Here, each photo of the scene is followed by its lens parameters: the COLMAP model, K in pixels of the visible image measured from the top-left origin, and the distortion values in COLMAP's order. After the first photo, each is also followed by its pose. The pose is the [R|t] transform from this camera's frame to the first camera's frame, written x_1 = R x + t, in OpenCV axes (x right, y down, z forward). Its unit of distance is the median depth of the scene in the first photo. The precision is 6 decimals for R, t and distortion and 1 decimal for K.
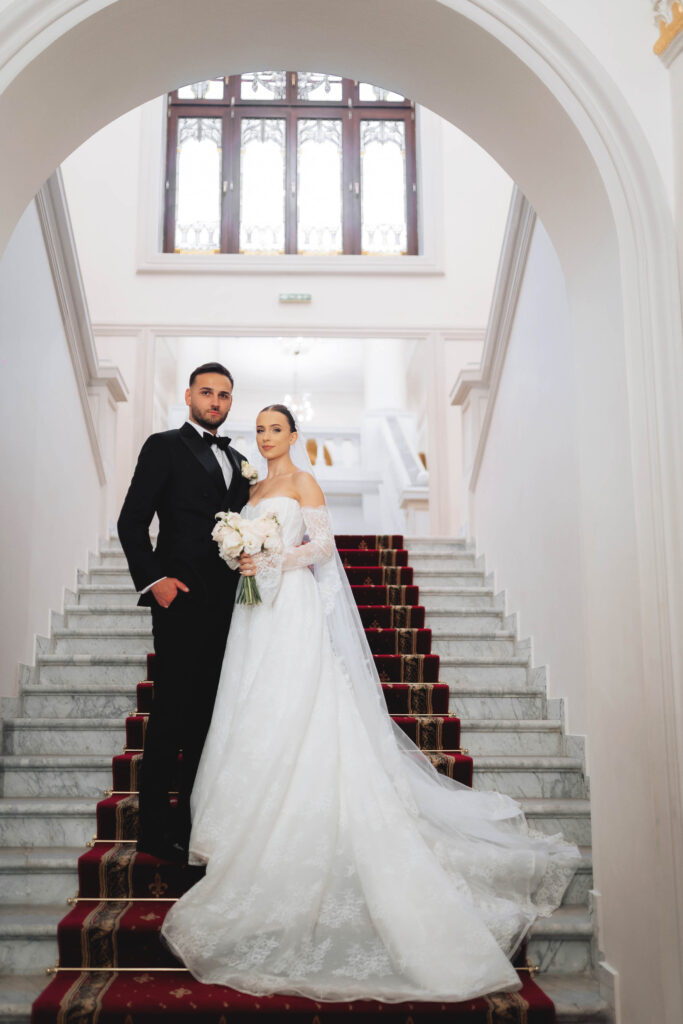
lens RADIAL K [[1042.6, 0, 314.3], [0, 1042.6, 515.7], [0, 0, 1]] dist [-0.004056, -0.001164]
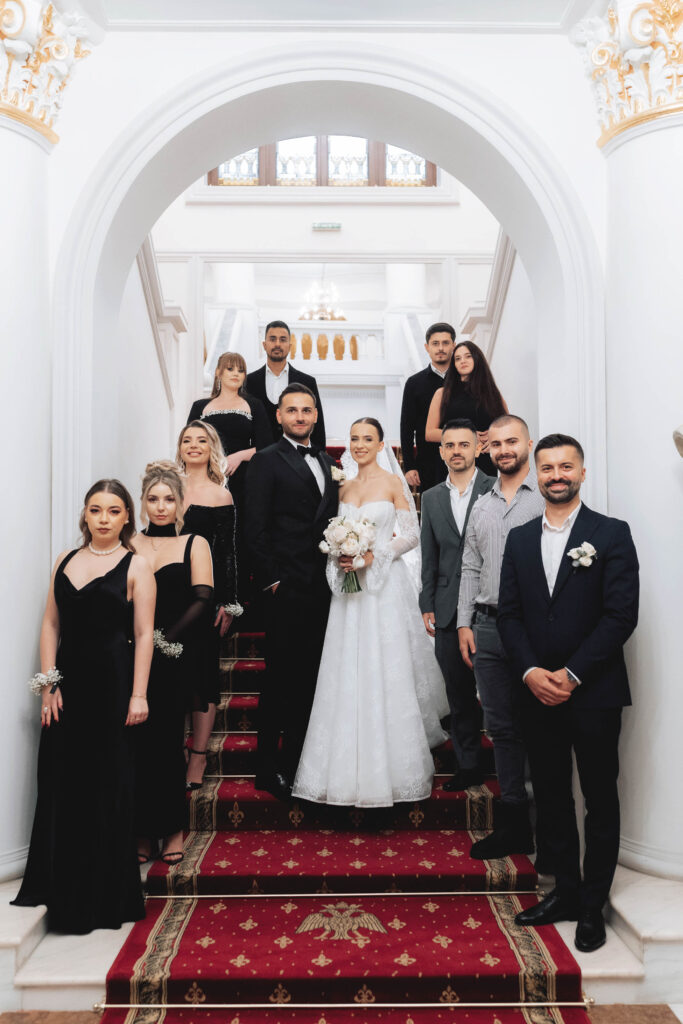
lens RADIAL K [[1003.5, 0, 338.6], [0, 1003.5, 535.5], [0, 0, 1]] dist [-0.012754, -0.013458]
pose [[0.999991, -0.004341, -0.000092, -0.011639], [0.004305, 0.988496, 0.151184, -0.072589], [-0.000565, -0.151183, 0.988506, -0.217556]]
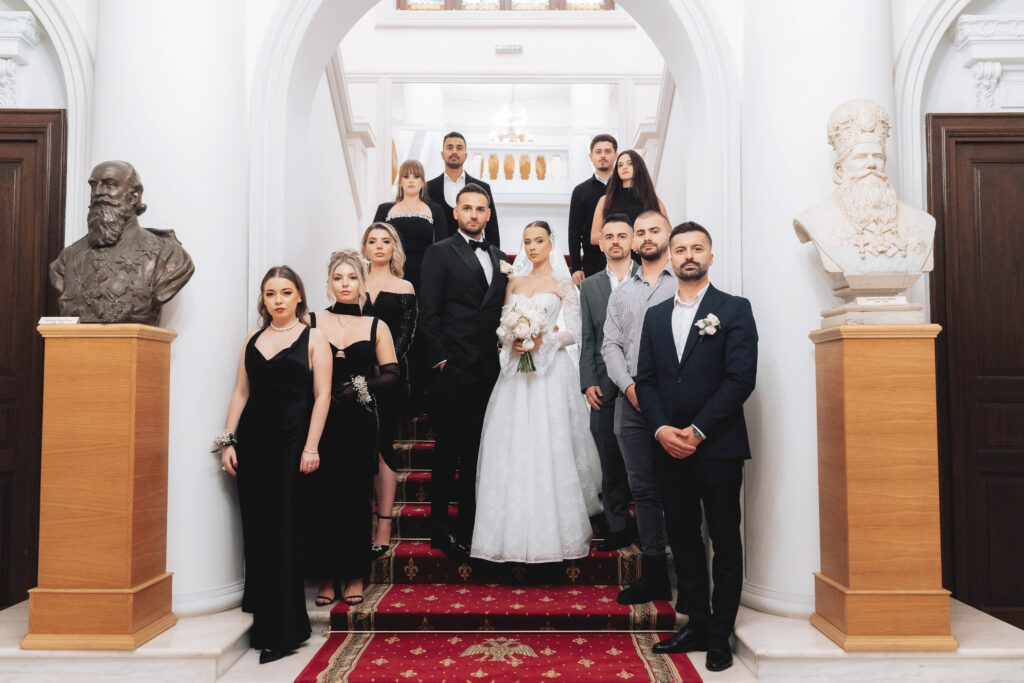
lens RADIAL K [[1011.2, 0, 512.0], [0, 1011.2, 341.5], [0, 0, 1]] dist [0.001086, 0.003165]
pose [[0.999818, -0.000319, -0.019076, 0.011753], [0.002832, 0.991266, 0.131845, -0.051979], [0.018867, -0.131875, 0.991087, -0.320971]]
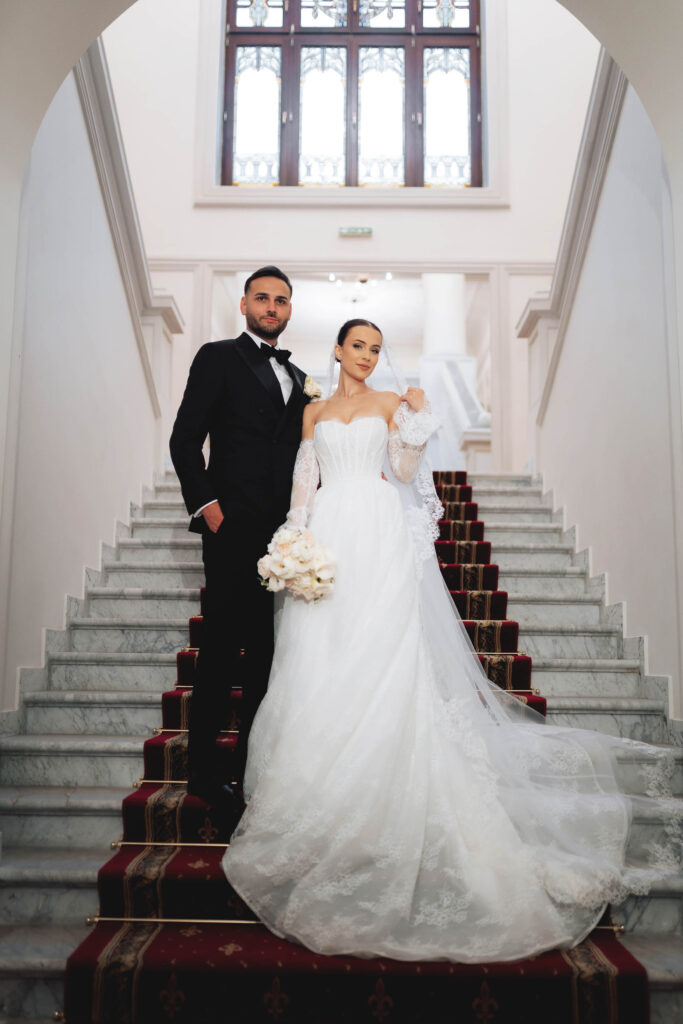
lens RADIAL K [[1011.2, 0, 341.5], [0, 1011.2, 512.0], [0, 0, 1]] dist [0.003439, -0.004954]
pose [[0.999561, 0.006170, -0.028978, -0.004487], [-0.004901, 0.999035, 0.043652, 0.020653], [0.029219, -0.043491, 0.998626, 0.074465]]
